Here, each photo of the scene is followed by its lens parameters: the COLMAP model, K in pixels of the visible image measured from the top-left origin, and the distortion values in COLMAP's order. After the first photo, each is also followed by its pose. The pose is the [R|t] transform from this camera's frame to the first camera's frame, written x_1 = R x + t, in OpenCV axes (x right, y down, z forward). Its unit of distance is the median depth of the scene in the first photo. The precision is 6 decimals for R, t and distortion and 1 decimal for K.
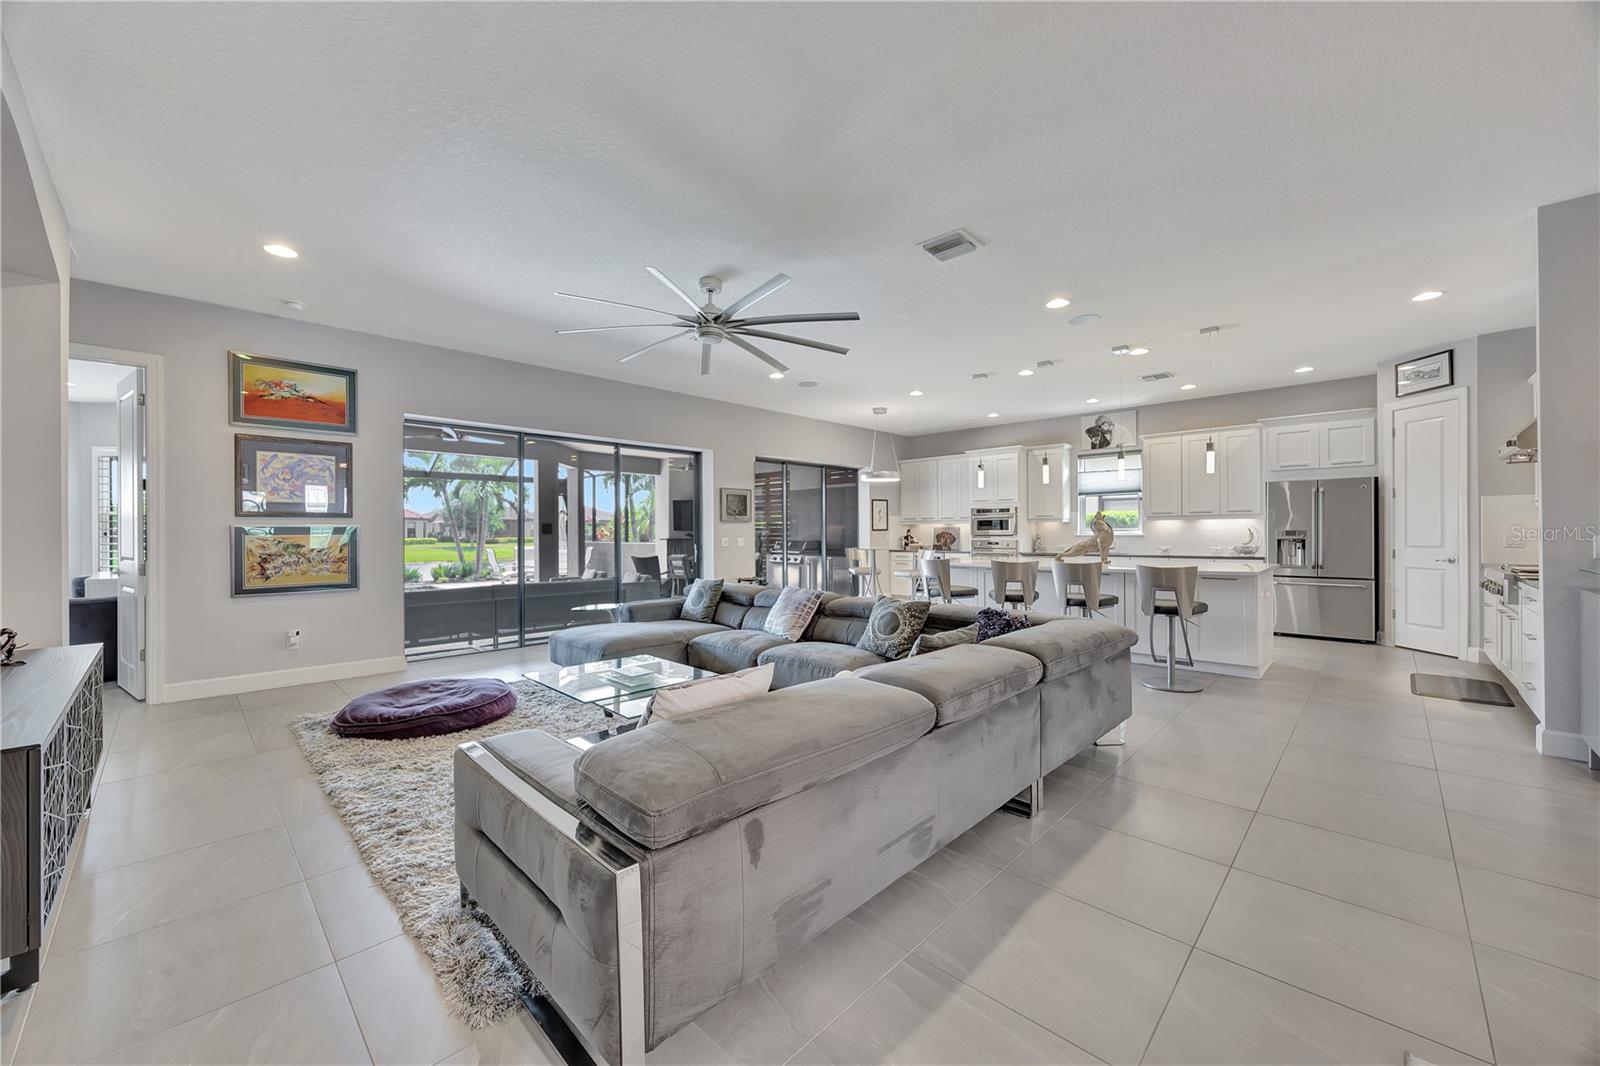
lens RADIAL K [[610.0, 0, 801.0], [0, 610.0, 536.2], [0, 0, 1]] dist [-0.000832, 0.000028]
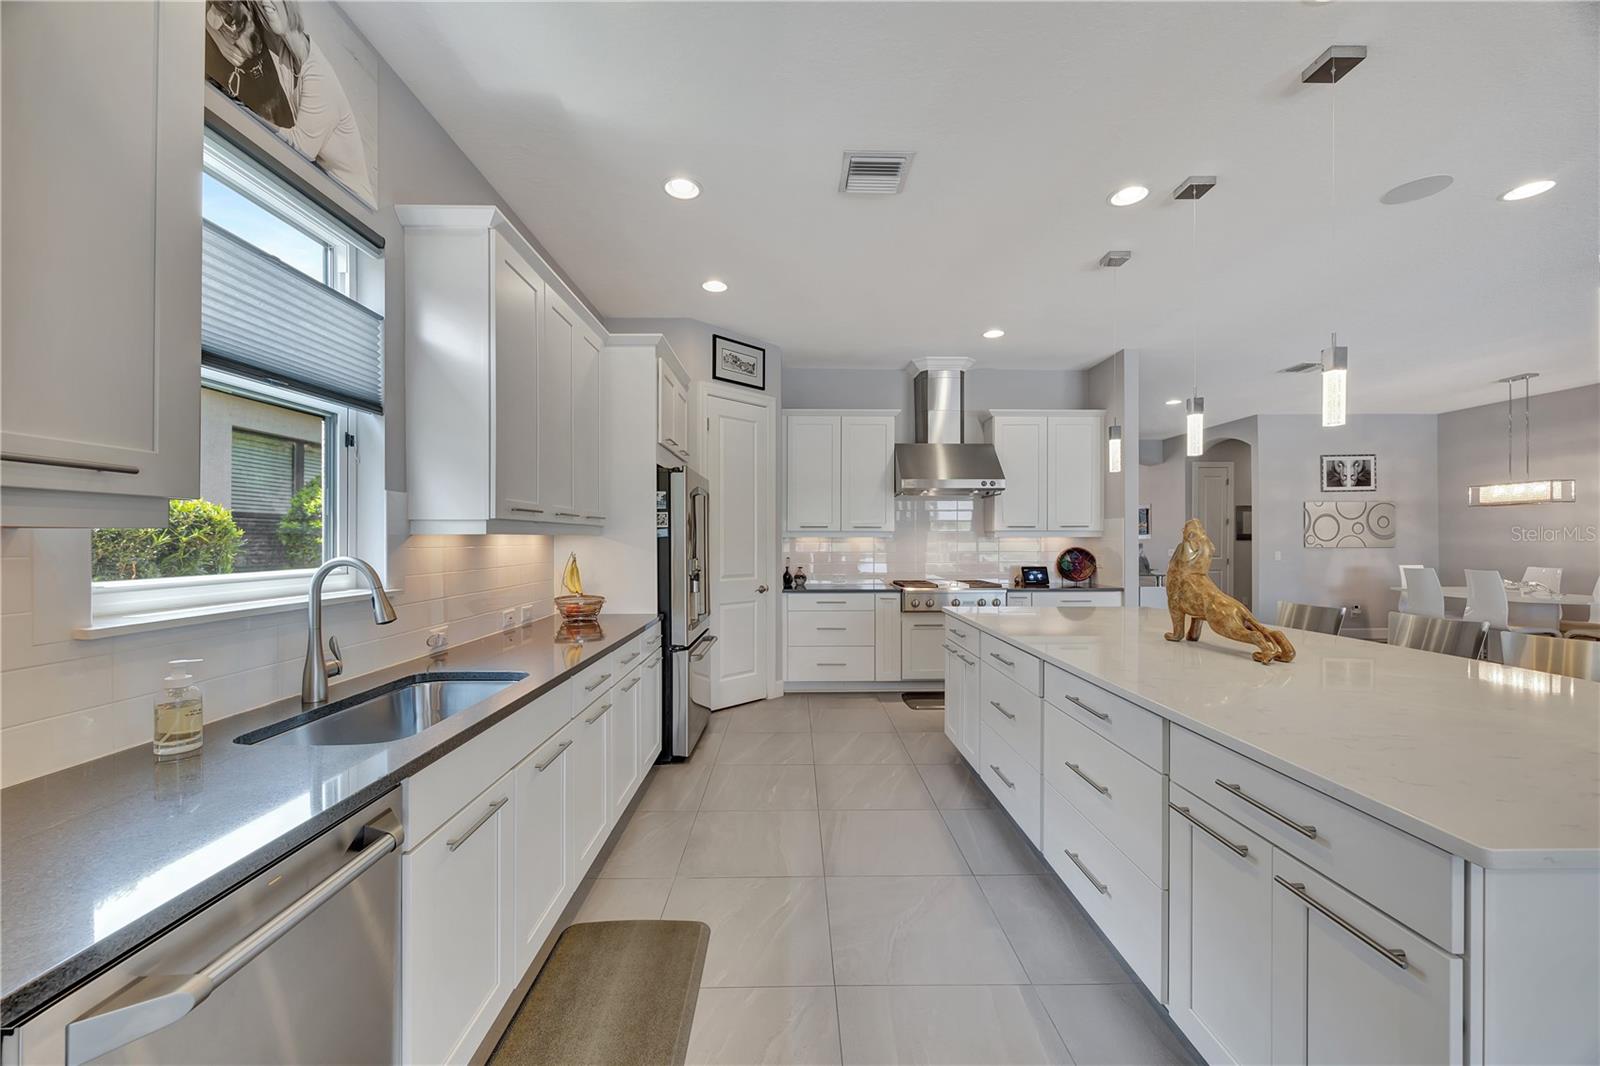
lens RADIAL K [[610.0, 0, 801.0], [0, 610.0, 536.2], [0, 0, 1]] dist [-0.000832, 0.000028]
pose [[-0.702325, 0.012326, 0.711750, 0.259503], [0.011756, 0.999915, -0.005716, -0.019976], [-0.711759, 0.004352, -0.702410, 1.007898]]
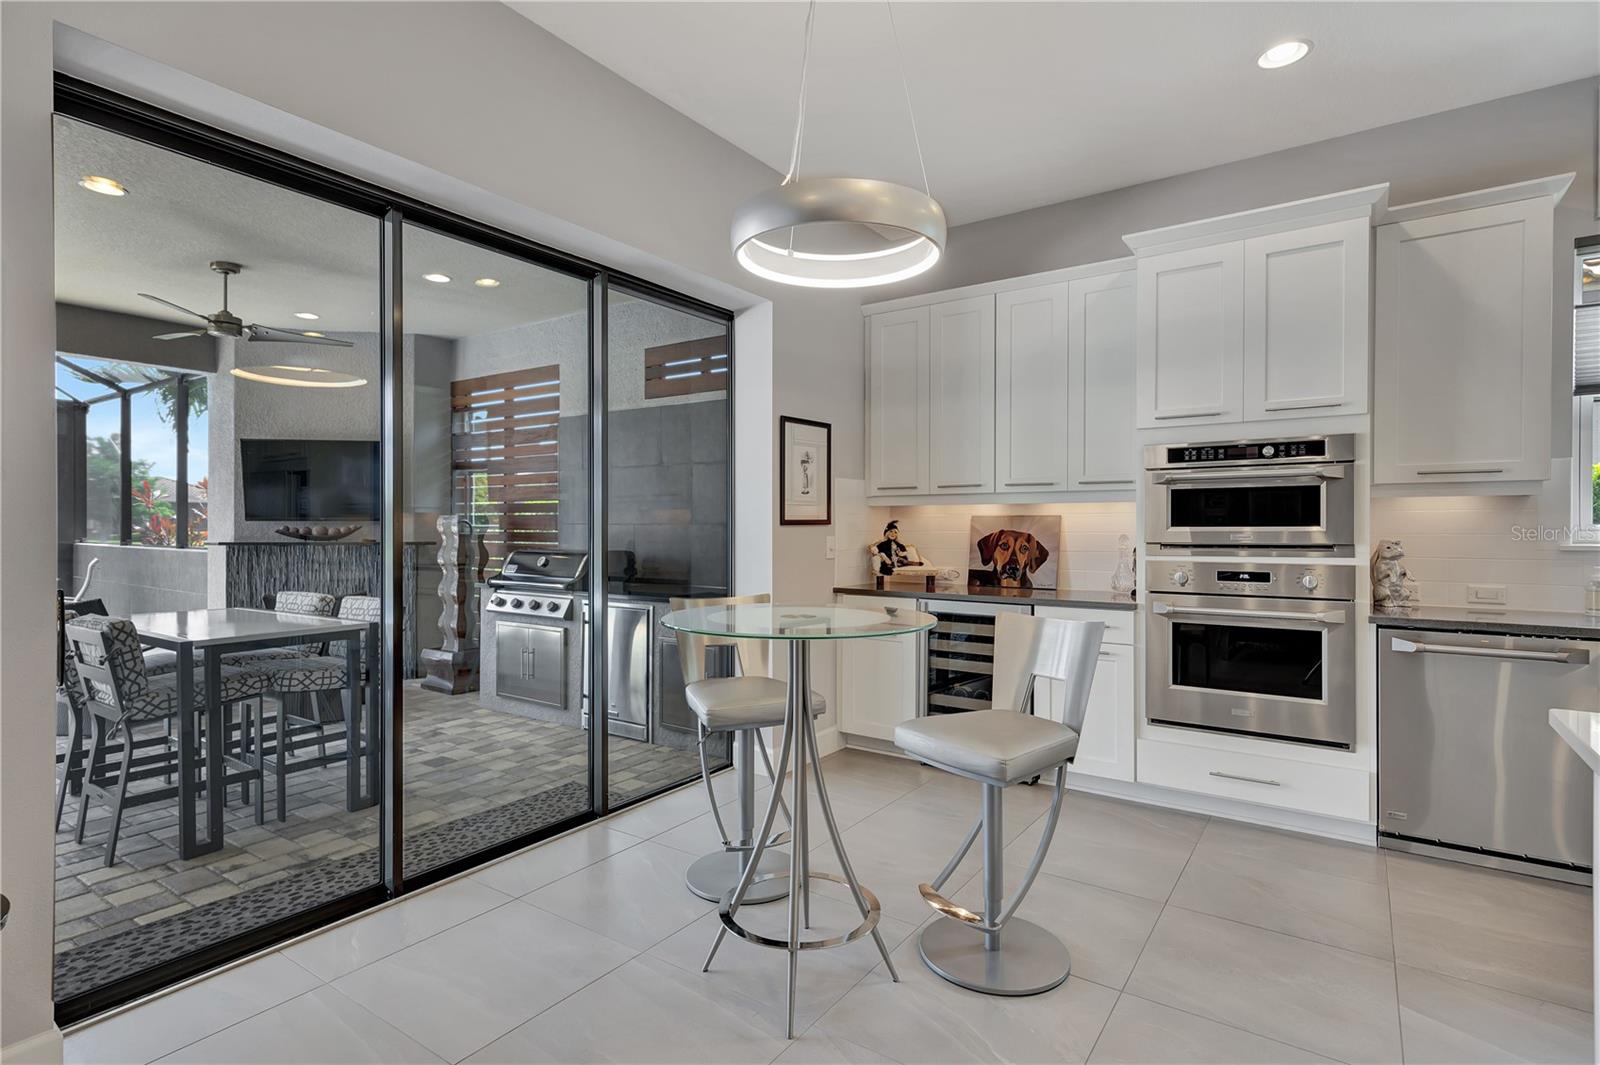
lens RADIAL K [[797.3, 0, 800.0], [0, 797.3, 532.5], [0, 0, 1]] dist [0.011921, -0.000416]
pose [[0.986423, 0.005870, 0.164118, 0.074060], [-0.005814, 0.999983, -0.000819, -0.006034], [-0.164120, -0.000146, 0.986440, 0.731392]]
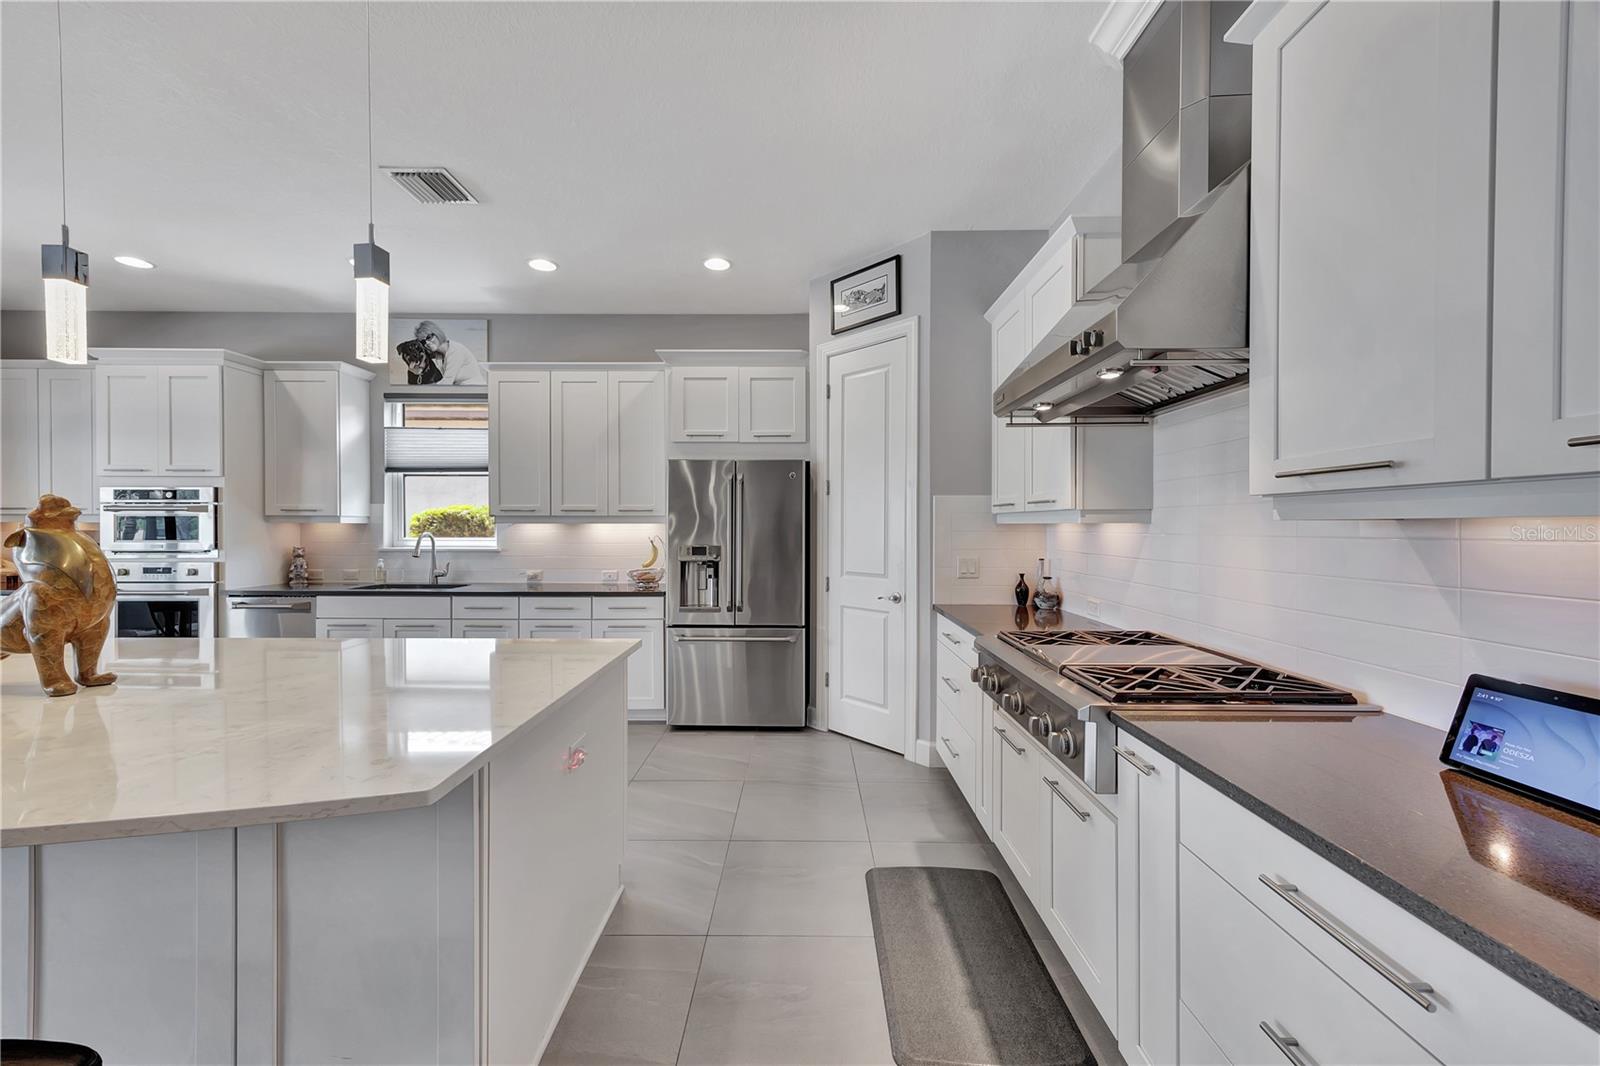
lens RADIAL K [[610.0, 0, 801.0], [0, 610.0, 536.2], [0, 0, 1]] dist [-0.000832, 0.000028]
pose [[0.728287, -0.000542, 0.685272, 0.366118], [-0.002933, 0.999988, 0.003908, -0.016215], [-0.685266, -0.004856, 0.728277, 0.394166]]
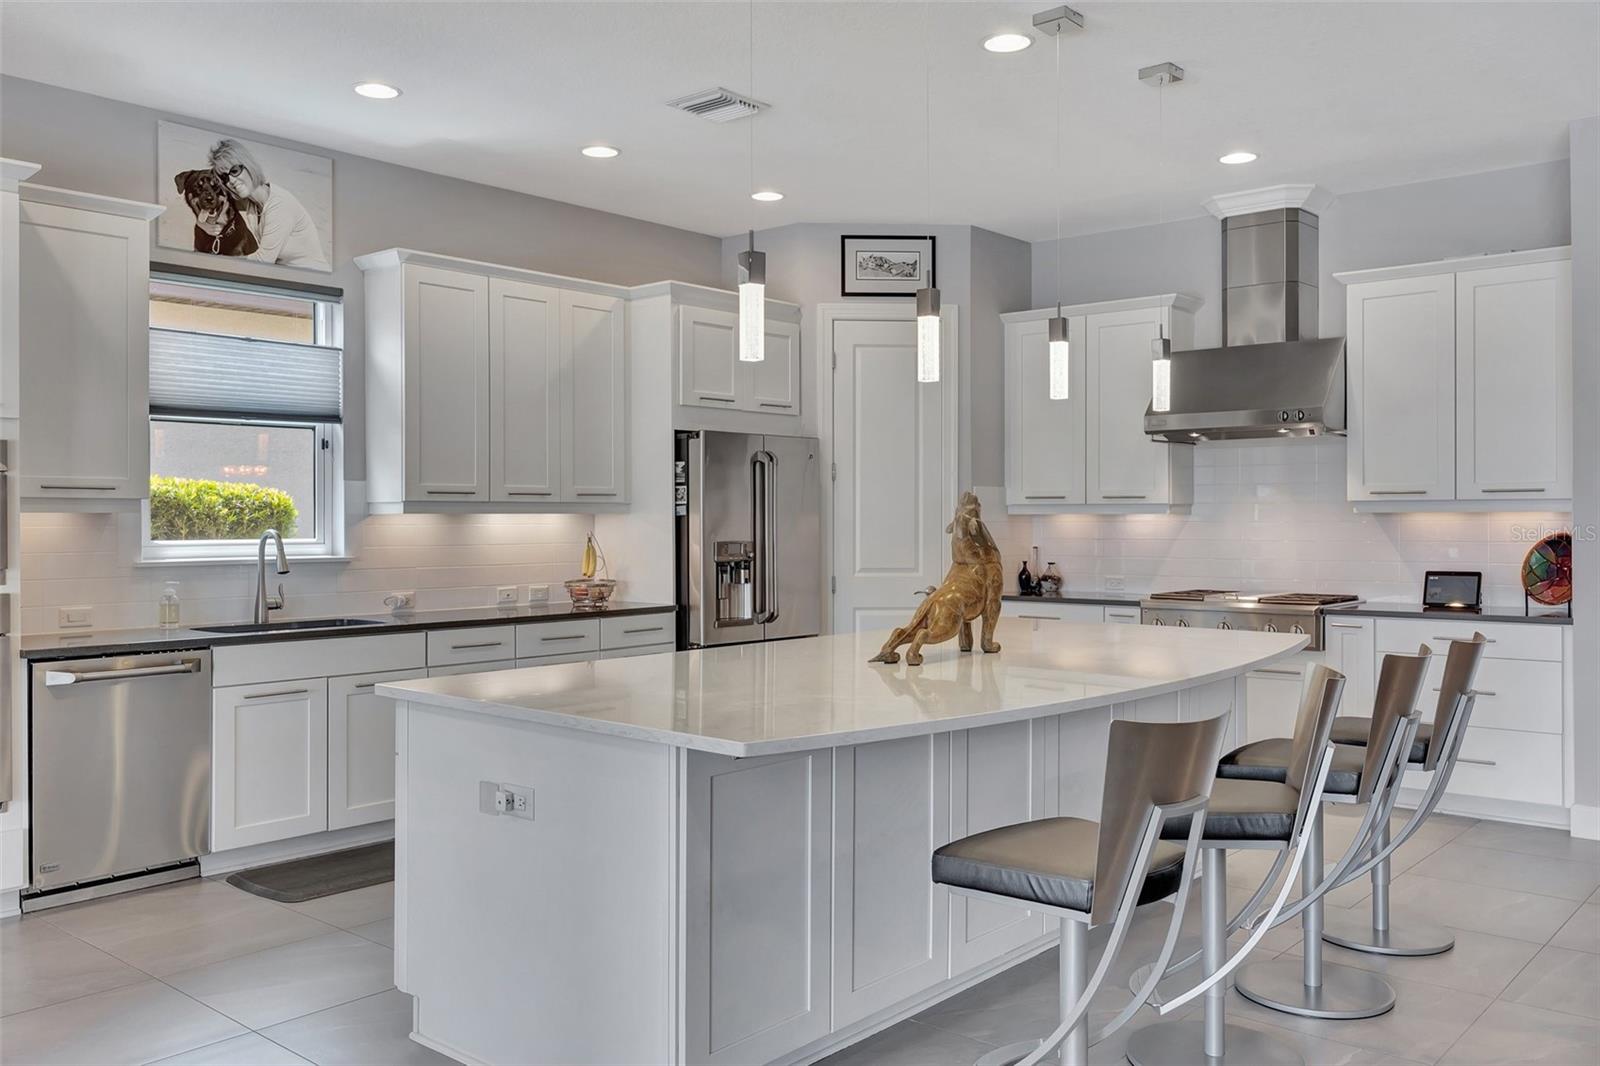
lens RADIAL K [[1323.3, 0, 798.9], [0, 1323.3, 523.5], [0, 0, 1]] dist [-0.002409, 0.001693]
pose [[-0.049098, 0.003504, 0.998788, -0.134977], [0.008641, 0.999958, -0.003083, -0.015333], [-0.998757, 0.008479, -0.049126, 0.763450]]
